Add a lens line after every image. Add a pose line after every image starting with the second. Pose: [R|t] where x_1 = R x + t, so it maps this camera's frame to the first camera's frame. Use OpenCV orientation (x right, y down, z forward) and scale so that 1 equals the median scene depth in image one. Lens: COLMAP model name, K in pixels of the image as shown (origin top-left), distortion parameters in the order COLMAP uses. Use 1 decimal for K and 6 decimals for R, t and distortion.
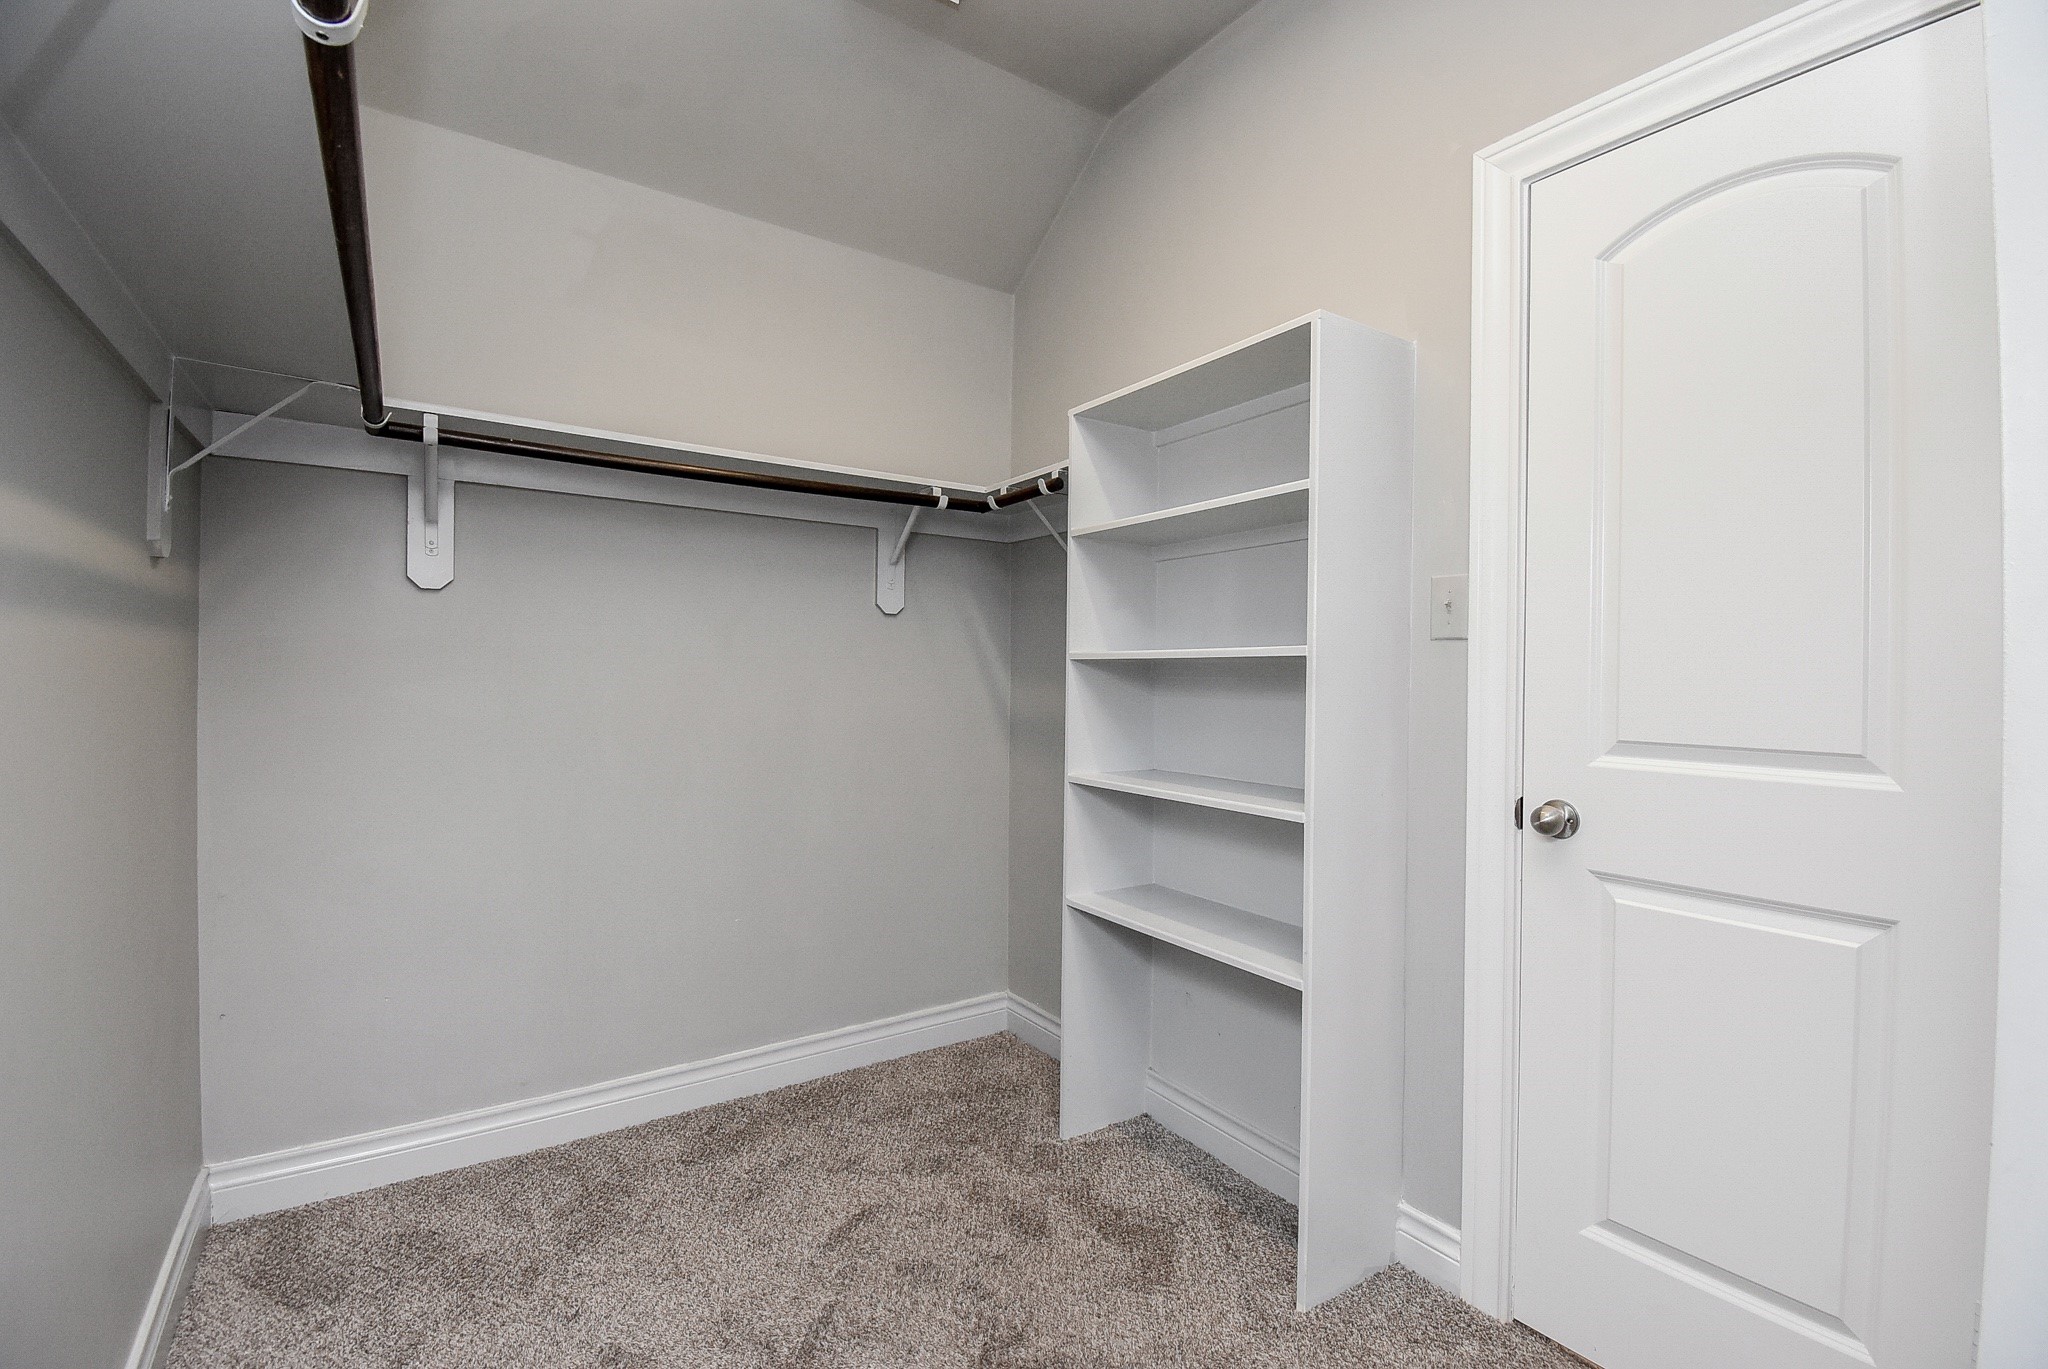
lens RADIAL K [[907.8, 0, 1023.6], [0, 907.8, 675.4], [0, 0, 1]] dist [0.000305, 0.000033]
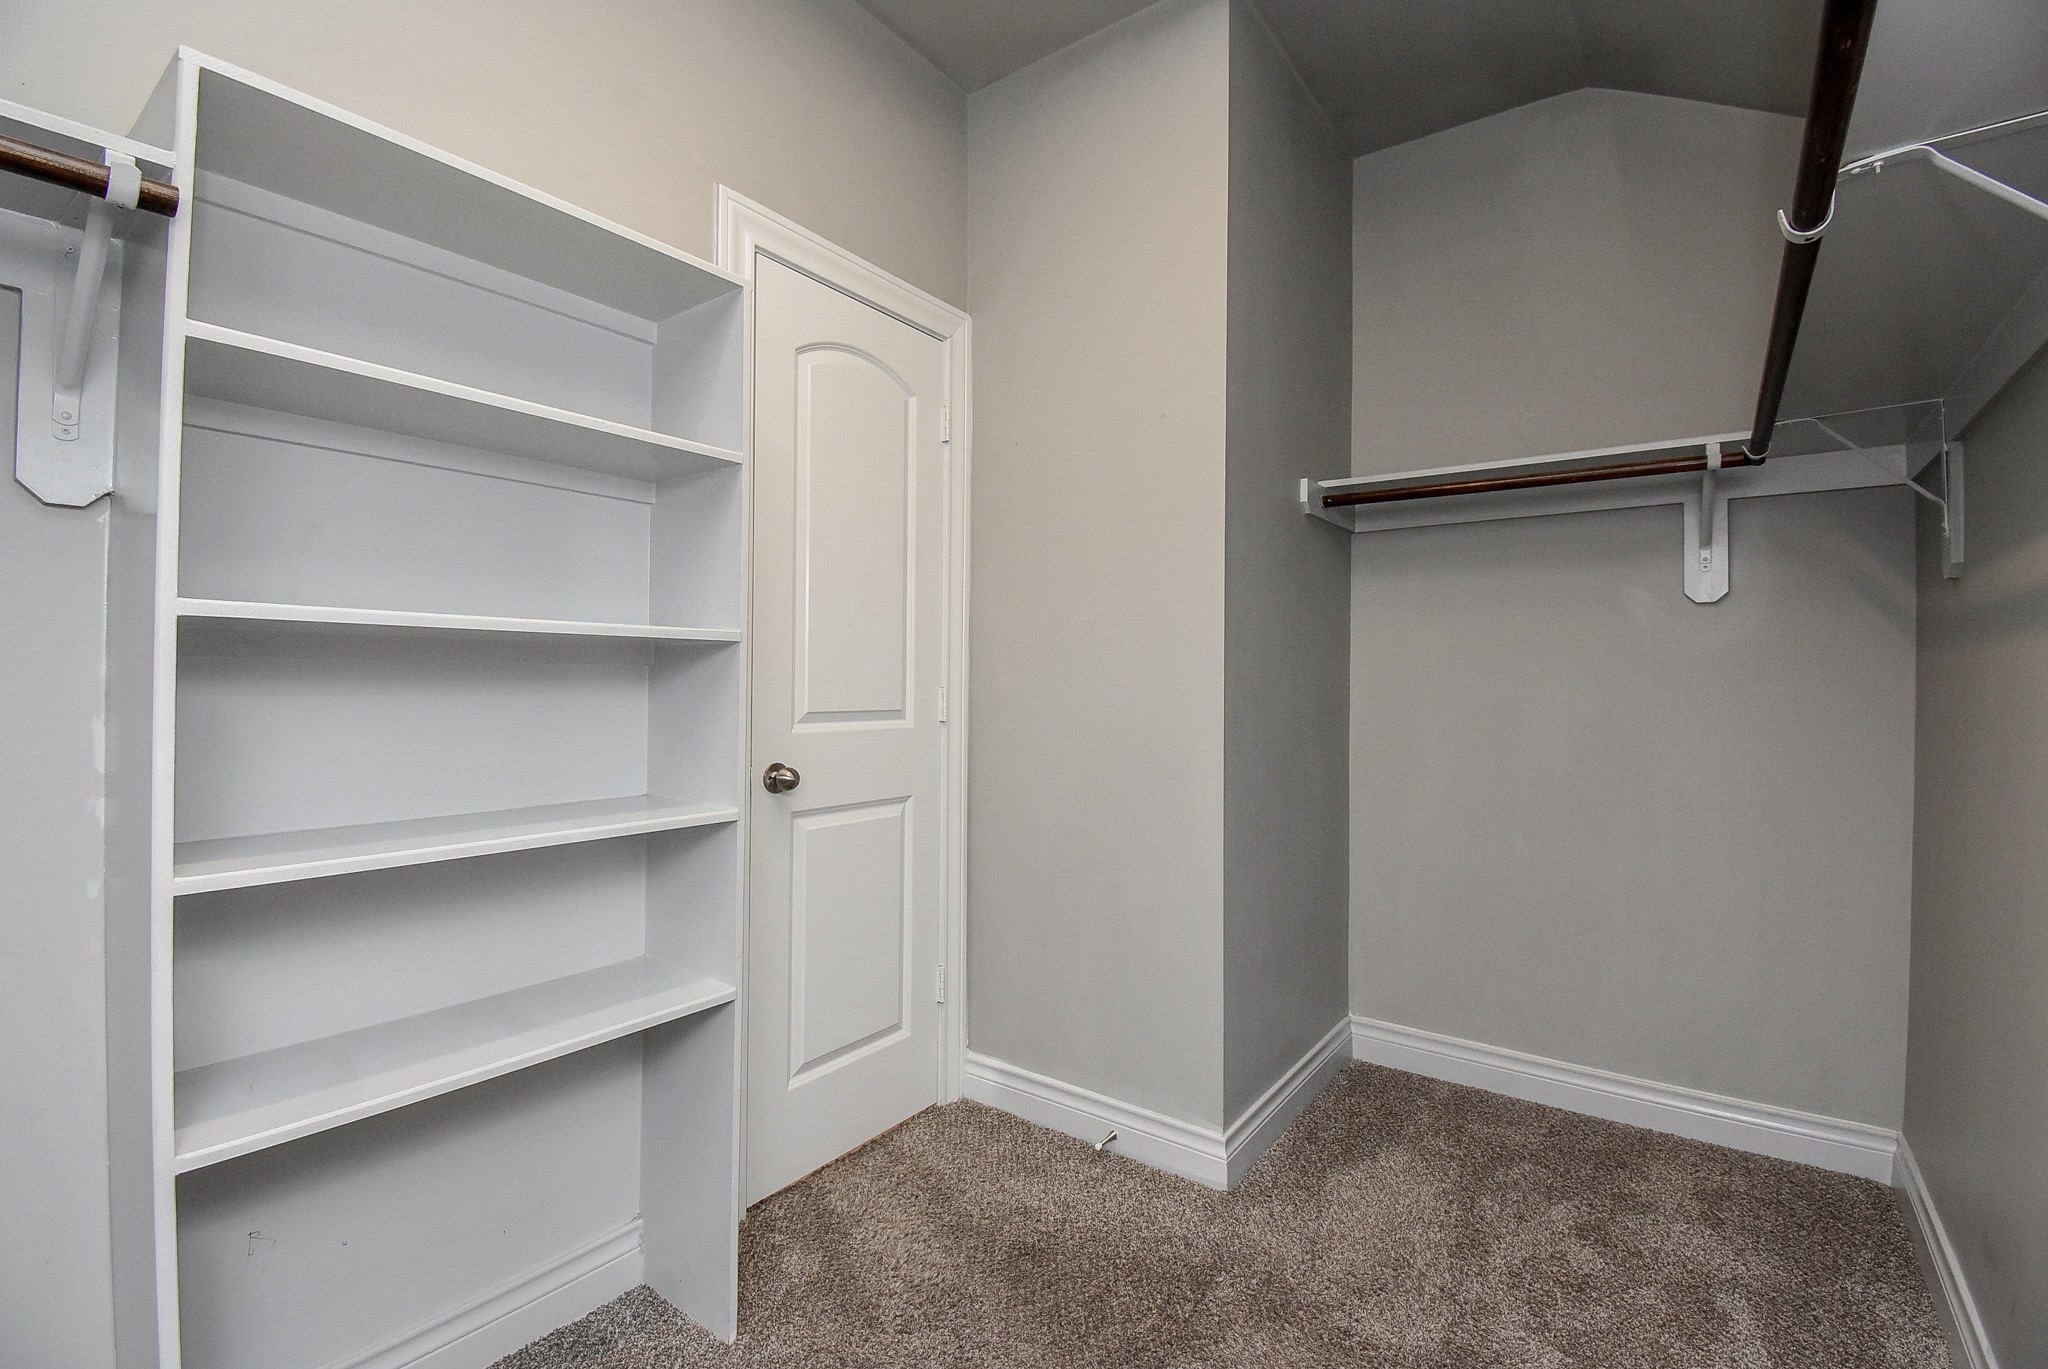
lens RADIAL K [[907.8, 0, 1023.6], [0, 907.8, 675.4], [0, 0, 1]] dist [0.000305, 0.000033]
pose [[-0.334782, -0.002909, 0.942291, -0.745847], [-0.012294, 0.999924, -0.001280, 0.013824], [-0.942216, -0.012013, -0.334792, 1.152533]]
